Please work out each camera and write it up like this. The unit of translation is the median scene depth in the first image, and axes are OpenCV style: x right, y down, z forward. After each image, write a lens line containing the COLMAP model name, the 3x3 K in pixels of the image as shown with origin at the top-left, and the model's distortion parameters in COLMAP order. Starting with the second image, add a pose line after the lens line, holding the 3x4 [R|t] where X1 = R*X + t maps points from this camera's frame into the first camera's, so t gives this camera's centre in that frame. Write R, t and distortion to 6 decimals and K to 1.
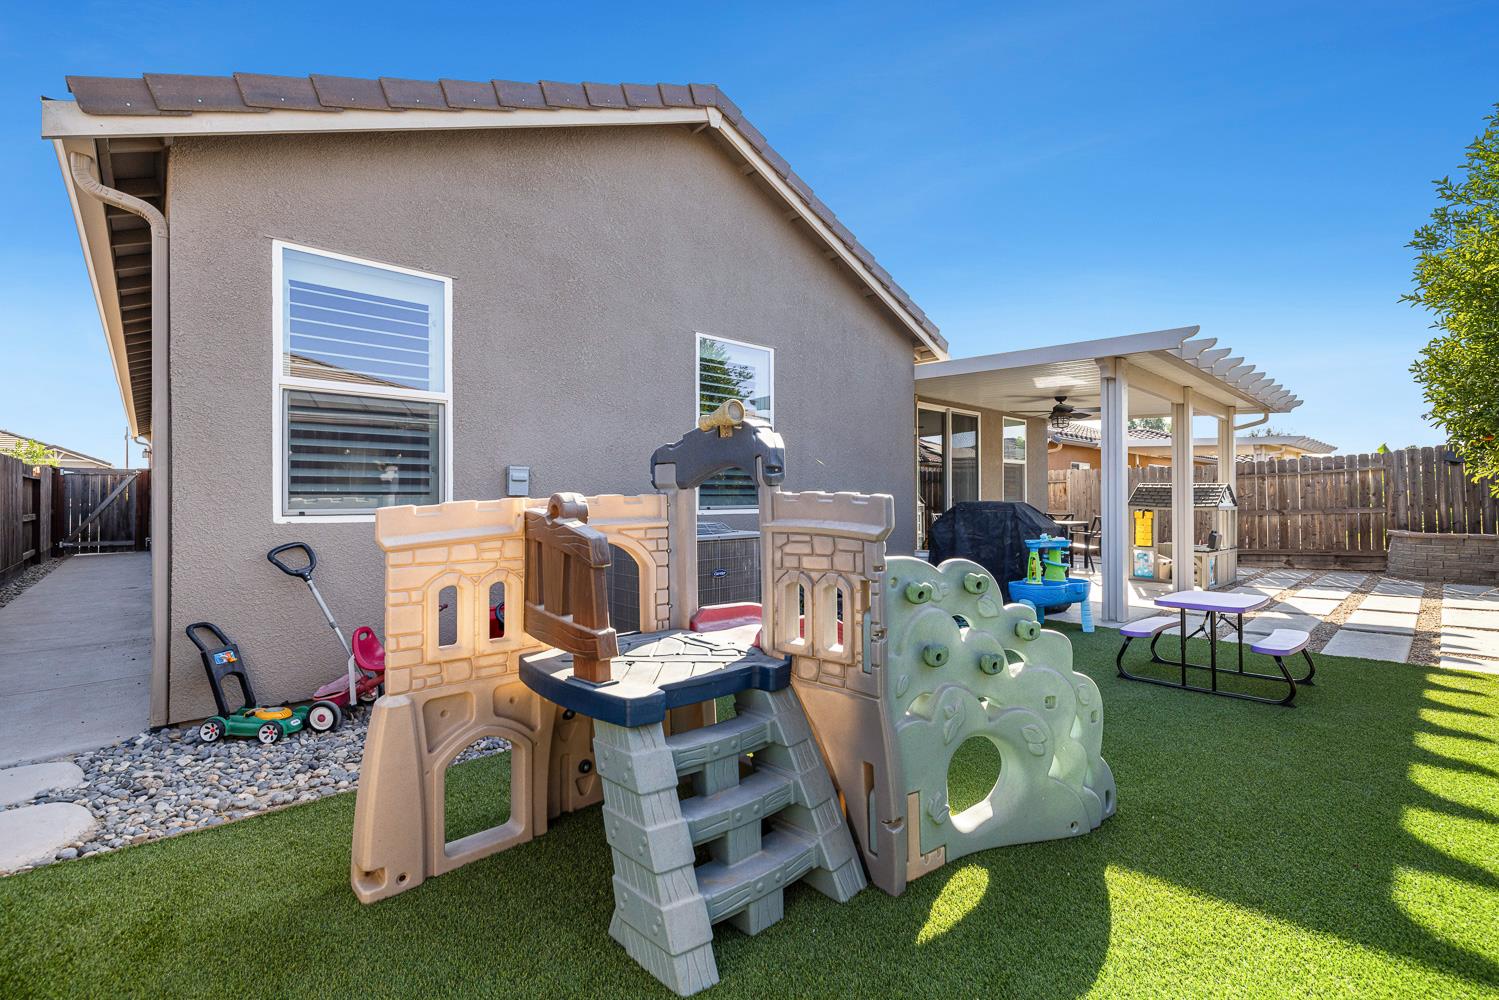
lens RADIAL K [[643.0, 0, 750.9], [0, 643.0, 508.7], [0, 0, 1]] dist [0.000542, -0.000104]
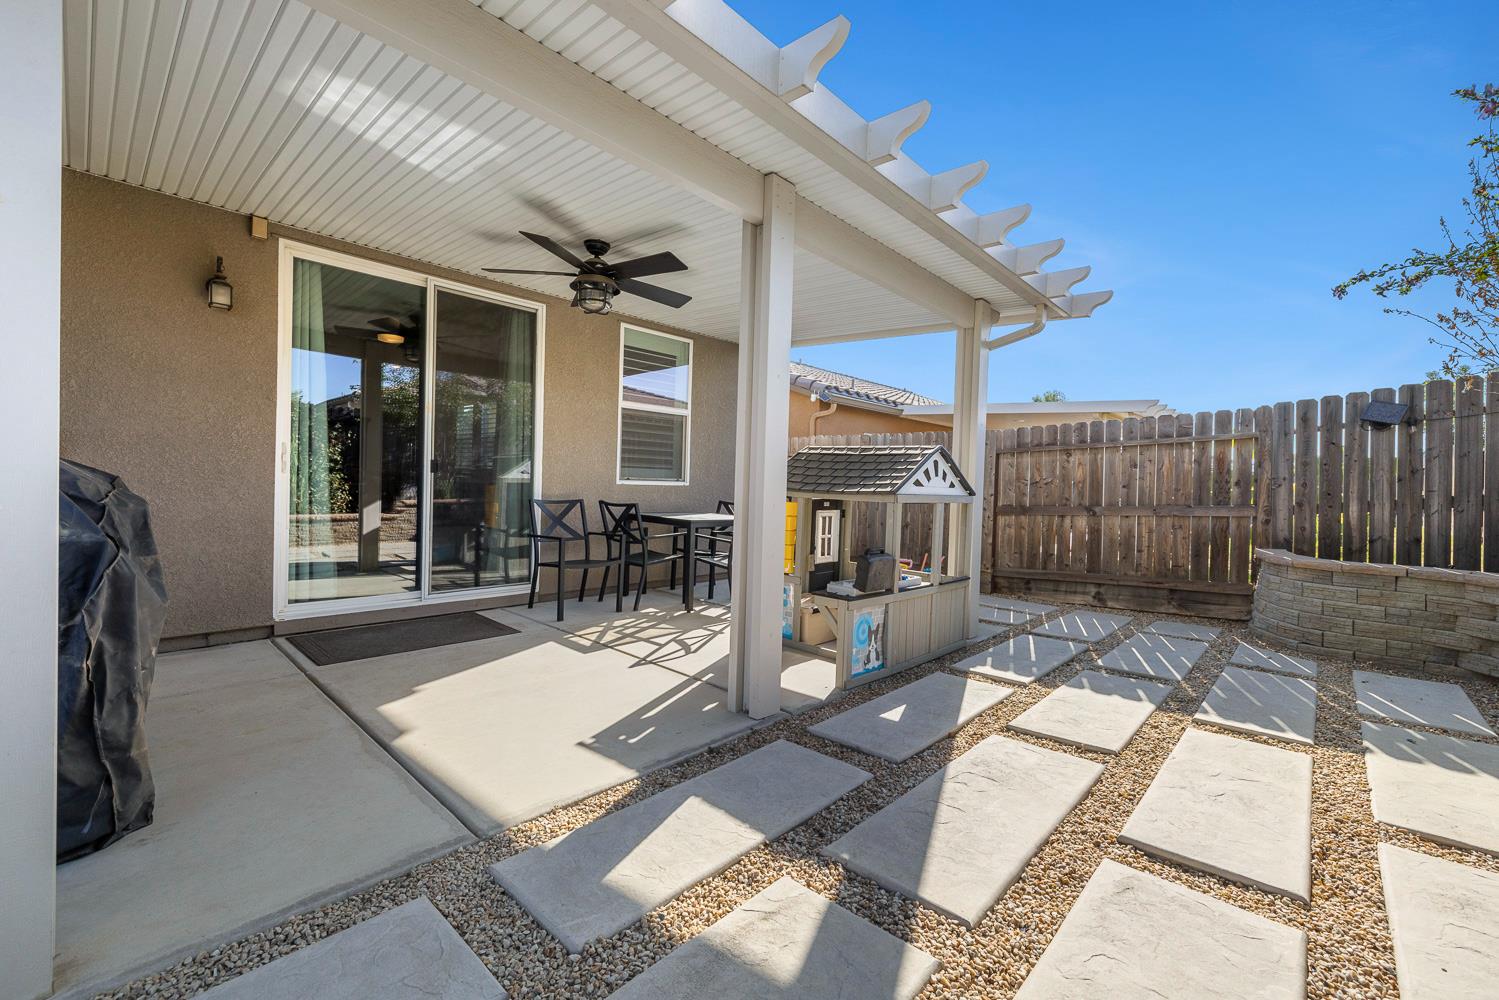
lens RADIAL K [[625.3, 0, 742.0], [0, 625.3, 505.7], [0, 0, 1]] dist [0.000208, 0.000268]
pose [[0.996918, 0.030219, 0.072397, 0.516613], [-0.031750, 0.999294, 0.020089, -0.000391], [-0.071739, -0.022326, 0.997174, 0.503853]]
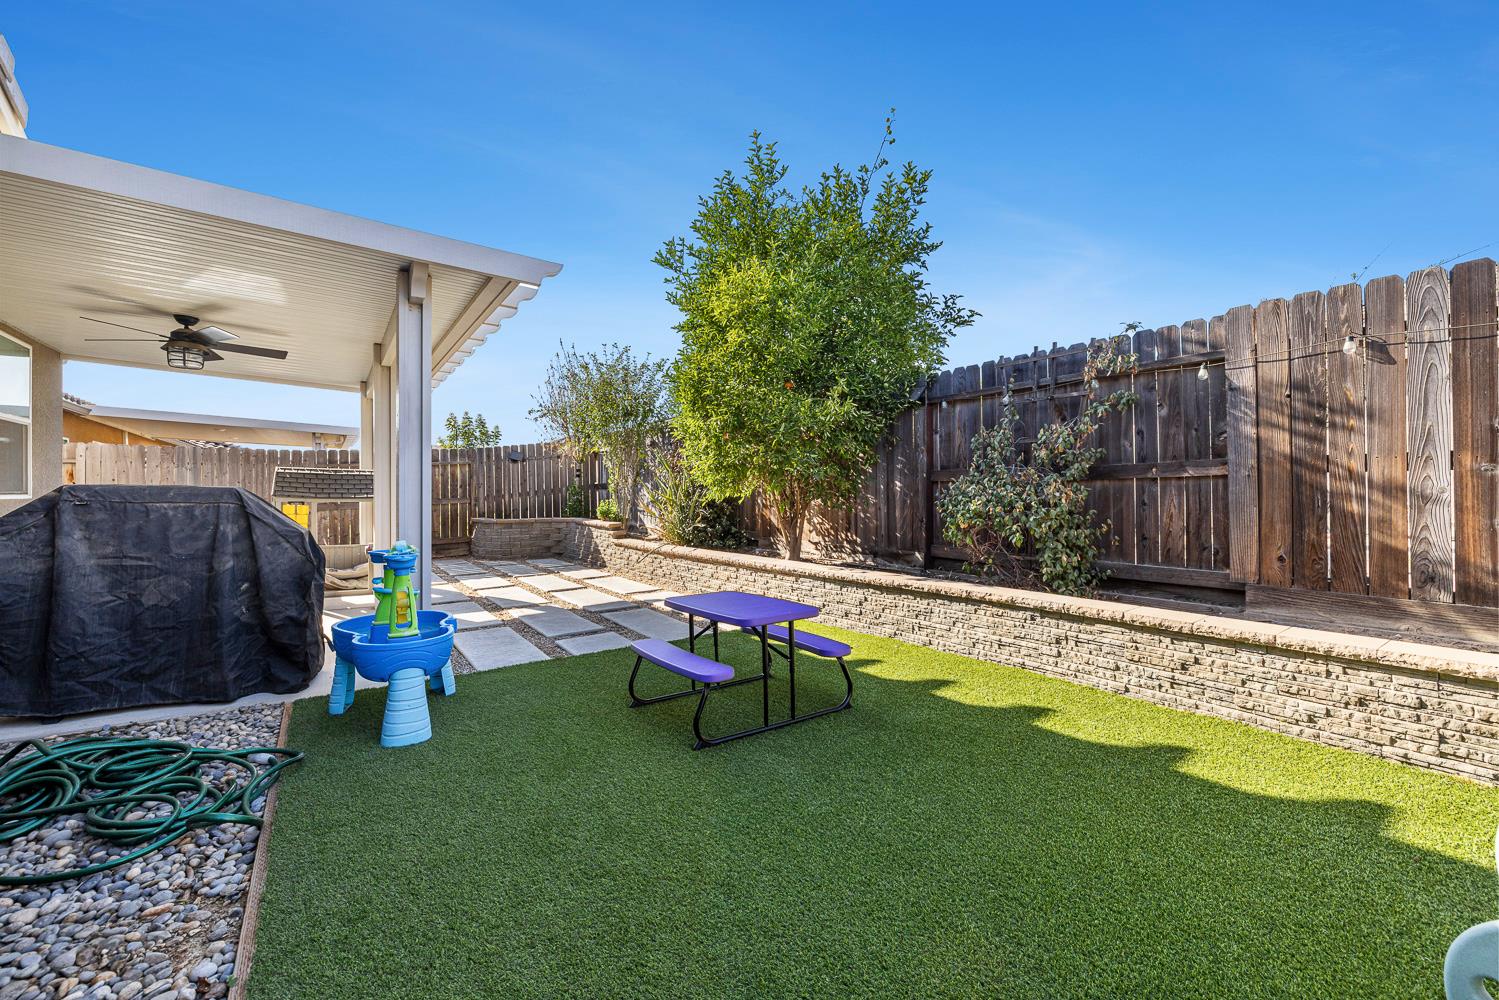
lens RADIAL K [[625.3, 0, 742.0], [0, 625.3, 505.7], [0, 0, 1]] dist [0.000208, 0.000268]
pose [[0.156843, -0.017255, 0.987473, -0.018228], [0.016529, 0.999753, 0.014844, 0.003030], [-0.987485, 0.013994, 0.157090, 0.364368]]
